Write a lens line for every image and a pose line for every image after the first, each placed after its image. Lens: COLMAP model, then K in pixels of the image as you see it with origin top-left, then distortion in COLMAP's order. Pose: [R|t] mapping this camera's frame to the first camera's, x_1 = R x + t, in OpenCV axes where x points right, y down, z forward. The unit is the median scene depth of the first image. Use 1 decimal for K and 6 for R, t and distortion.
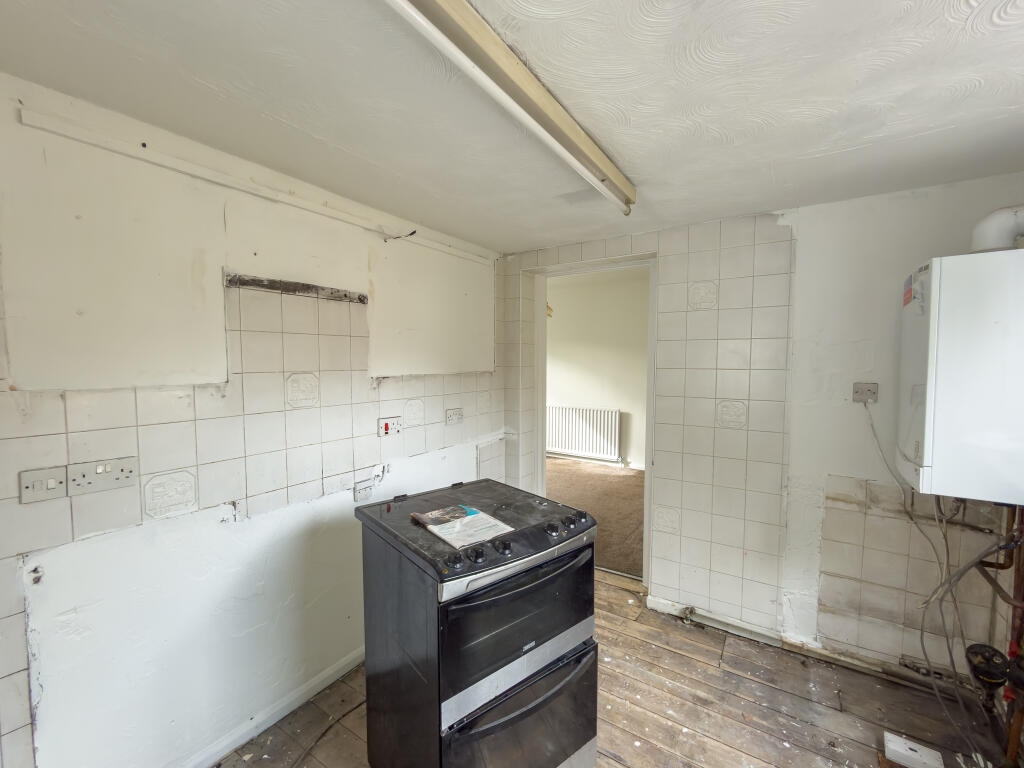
lens RADIAL K [[423.4, 0, 512.4], [0, 423.4, 385.0], [0, 0, 1]] dist [-0.000360, 0.000369]
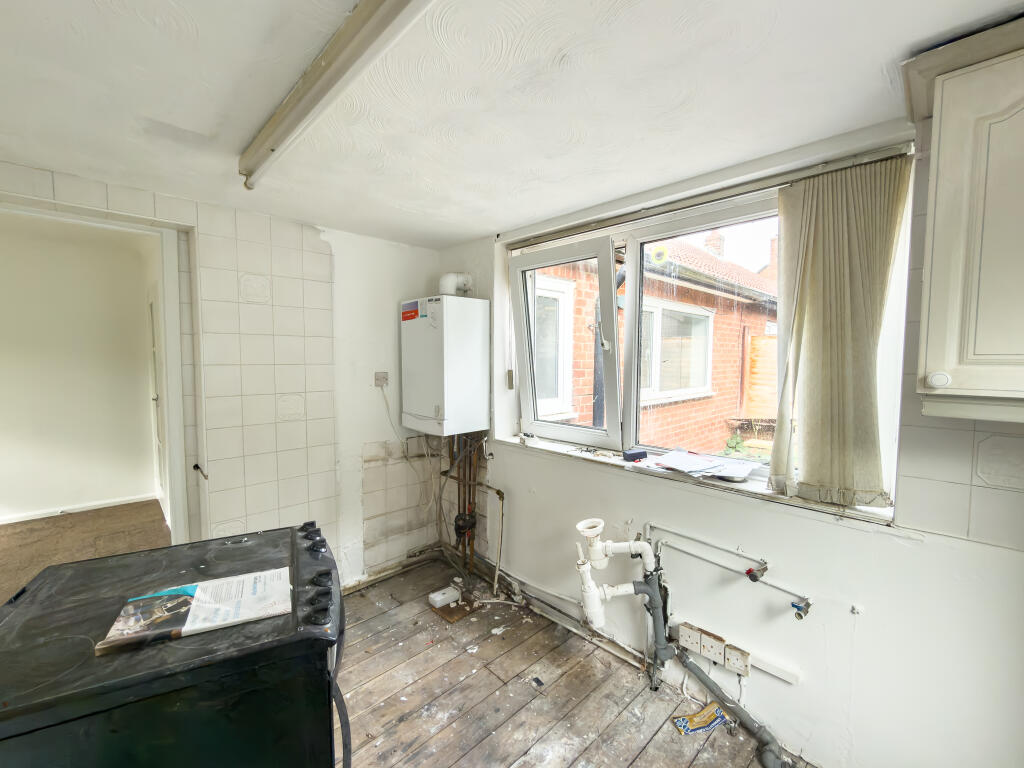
lens RADIAL K [[423.4, 0, 510.7], [0, 423.4, 382.9], [0, 0, 1]] dist [-0.000360, 0.000369]
pose [[0.237824, -0.058635, 0.969537, -0.458791], [0.053973, 0.997432, 0.047083, -0.014130], [-0.969808, 0.041131, 0.240378, 0.275327]]
